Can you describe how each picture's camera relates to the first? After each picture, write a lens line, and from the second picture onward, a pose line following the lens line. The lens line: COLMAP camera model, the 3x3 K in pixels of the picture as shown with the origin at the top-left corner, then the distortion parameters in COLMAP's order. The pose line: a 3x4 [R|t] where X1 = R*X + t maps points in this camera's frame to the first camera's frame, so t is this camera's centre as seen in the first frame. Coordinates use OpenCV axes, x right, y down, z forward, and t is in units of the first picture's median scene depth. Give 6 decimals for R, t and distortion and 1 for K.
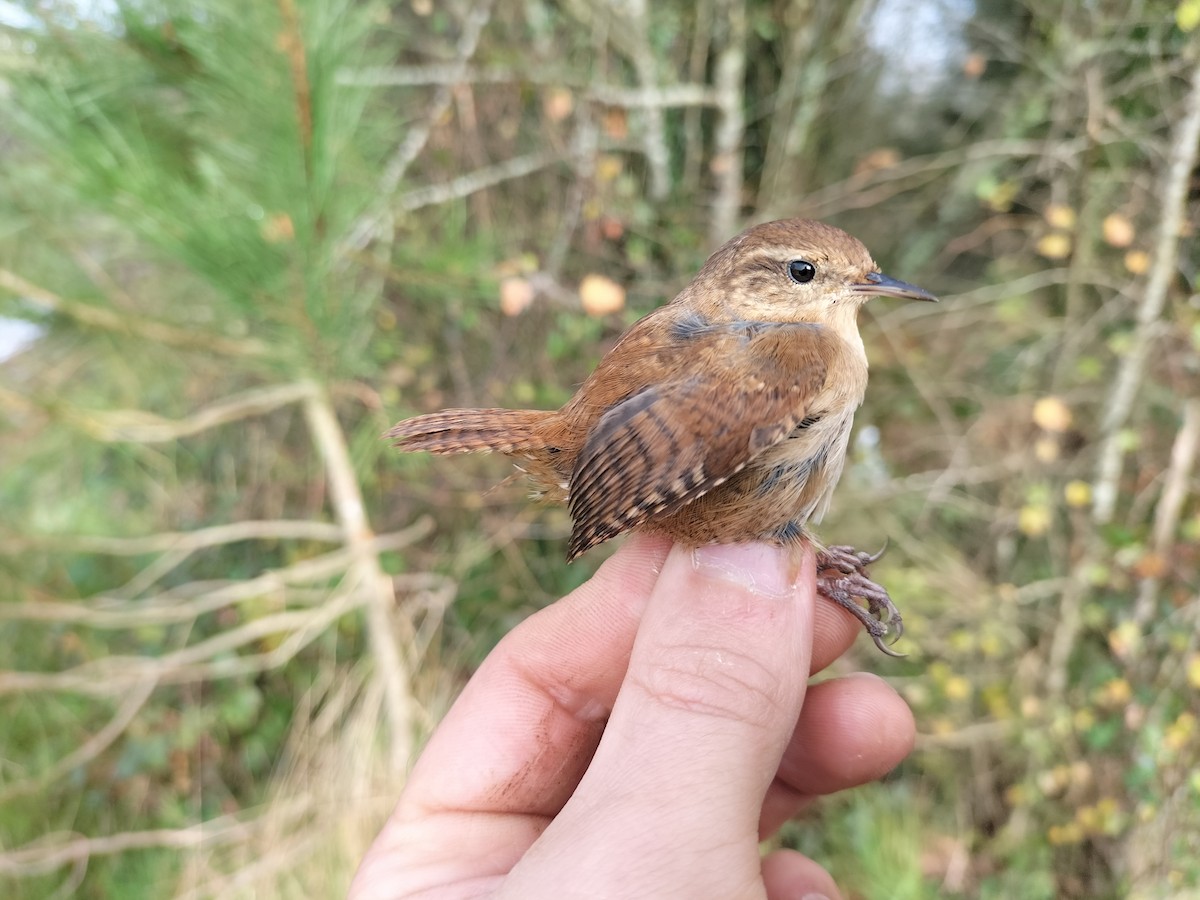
lens RADIAL K [[939.0, 0, 579.4], [0, 939.0, 486.3], [0, 0, 1]] dist [-0.030964, -0.002008]
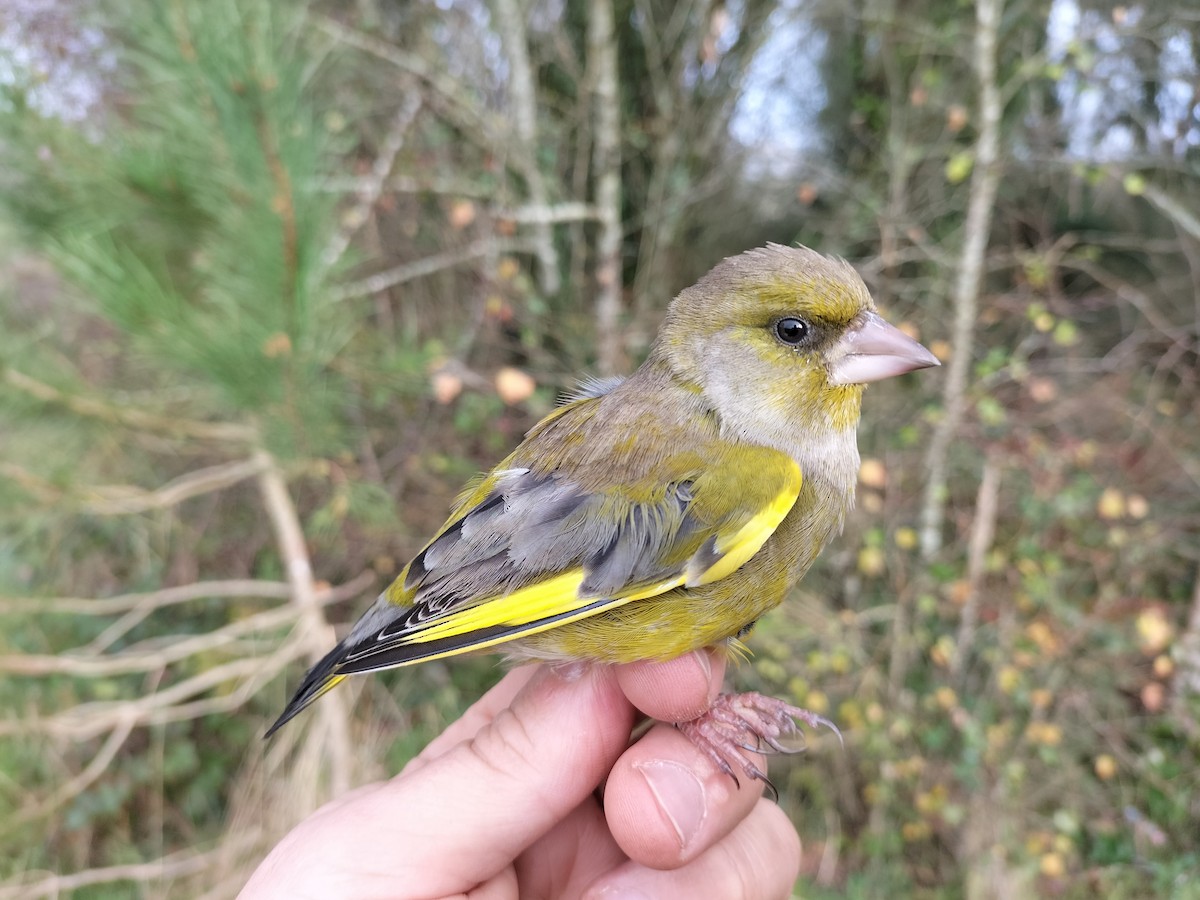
lens RADIAL K [[948.2, 0, 600.8], [0, 948.2, 462.3], [0, 0, 1]] dist [-0.012340, -0.002600]
pose [[0.989500, -0.021797, 0.142878, -0.033560], [0.035702, 0.994790, -0.095488, 0.016590], [-0.140052, 0.099587, 0.985123, -0.184622]]
